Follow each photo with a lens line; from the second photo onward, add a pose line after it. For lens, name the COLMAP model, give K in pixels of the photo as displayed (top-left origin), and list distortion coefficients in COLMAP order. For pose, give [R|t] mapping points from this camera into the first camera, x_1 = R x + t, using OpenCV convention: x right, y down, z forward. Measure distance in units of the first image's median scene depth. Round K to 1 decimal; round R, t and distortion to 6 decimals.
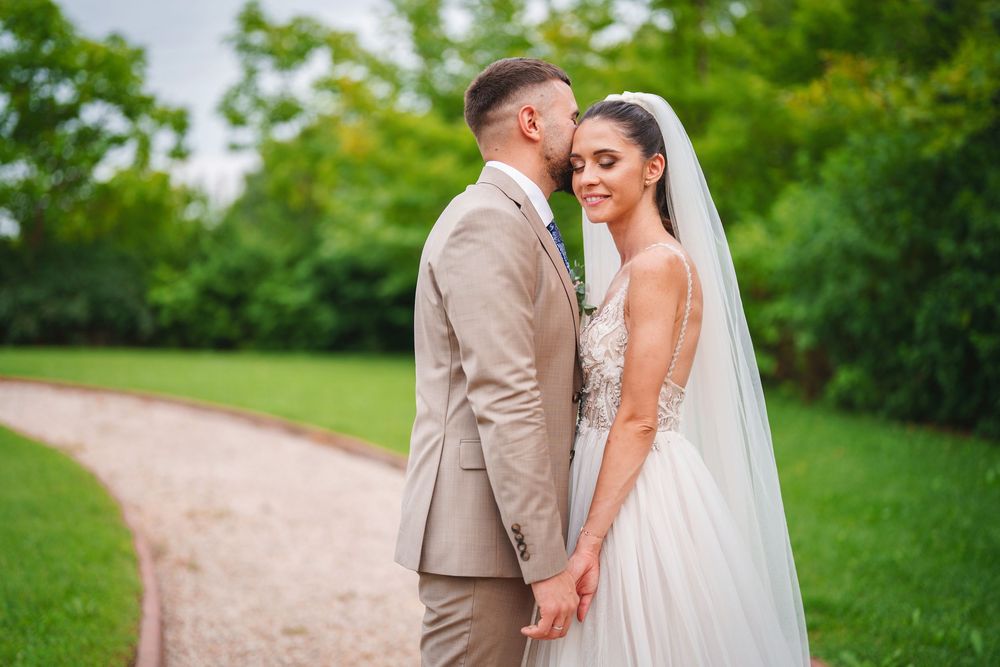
lens RADIAL K [[1453.6, 0, 500.0], [0, 1453.6, 333.5], [0, 0, 1]] dist [-0.018910, 0.585805]
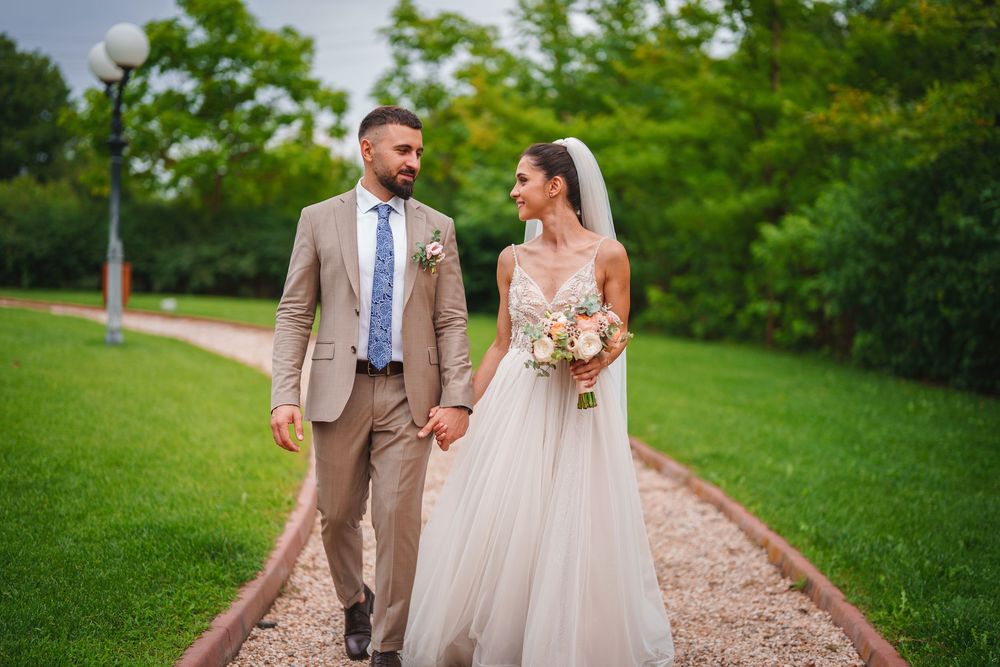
lens RADIAL K [[1453.6, 0, 500.0], [0, 1453.6, 333.5], [0, 0, 1]] dist [-0.018910, 0.585805]
pose [[0.994116, 0.040700, -0.100382, 0.028428], [-0.038673, 0.999009, 0.022051, 0.004295], [0.101180, -0.018040, 0.994705, -0.131450]]
